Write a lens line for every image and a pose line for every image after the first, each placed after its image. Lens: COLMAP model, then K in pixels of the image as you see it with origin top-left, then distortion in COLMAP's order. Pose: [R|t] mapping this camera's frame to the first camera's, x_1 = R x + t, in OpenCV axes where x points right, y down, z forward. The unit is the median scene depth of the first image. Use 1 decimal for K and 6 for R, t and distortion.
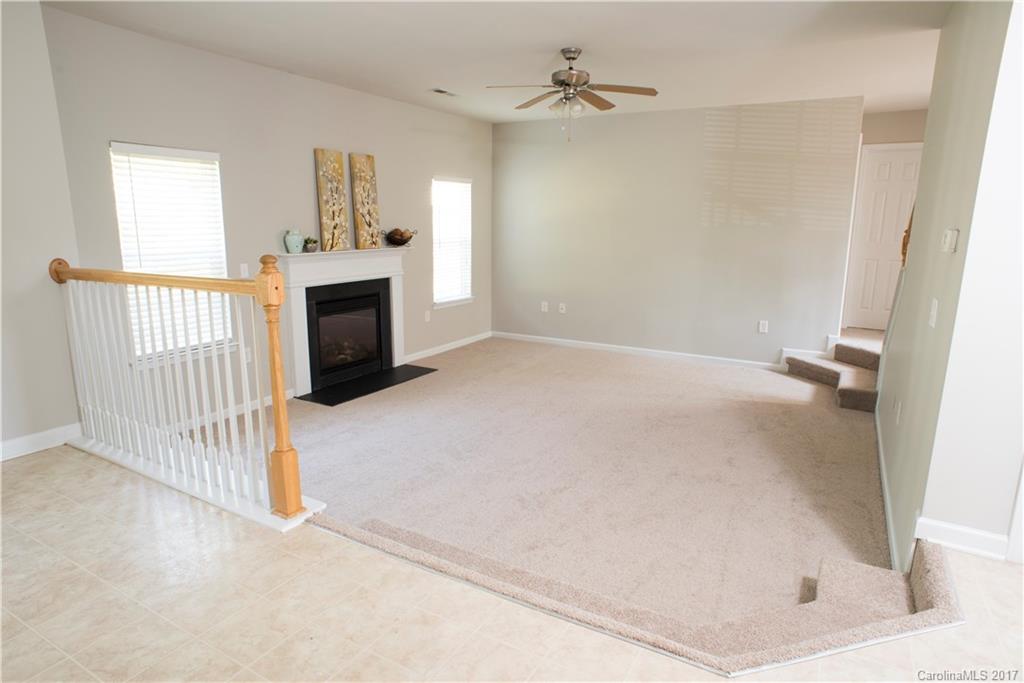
lens RADIAL K [[582.8, 0, 517.6], [0, 582.8, 341.9], [0, 0, 1]] dist [-0.102245, 0.066504]
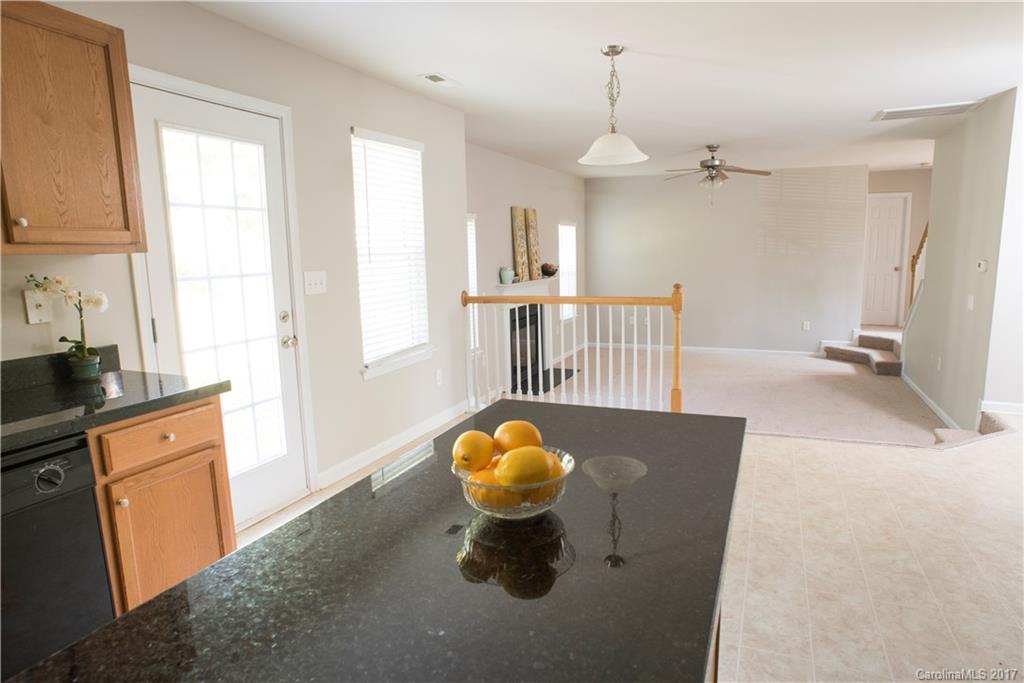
lens RADIAL K [[592.1, 0, 512.0], [0, 592.1, 341.5], [0, 0, 1]] dist [-0.113185, 0.067758]
pose [[0.993543, -0.045596, 0.103895, -0.478527], [0.050211, 0.997845, -0.042246, 0.038560], [-0.101745, 0.047190, 0.993691, -0.353869]]
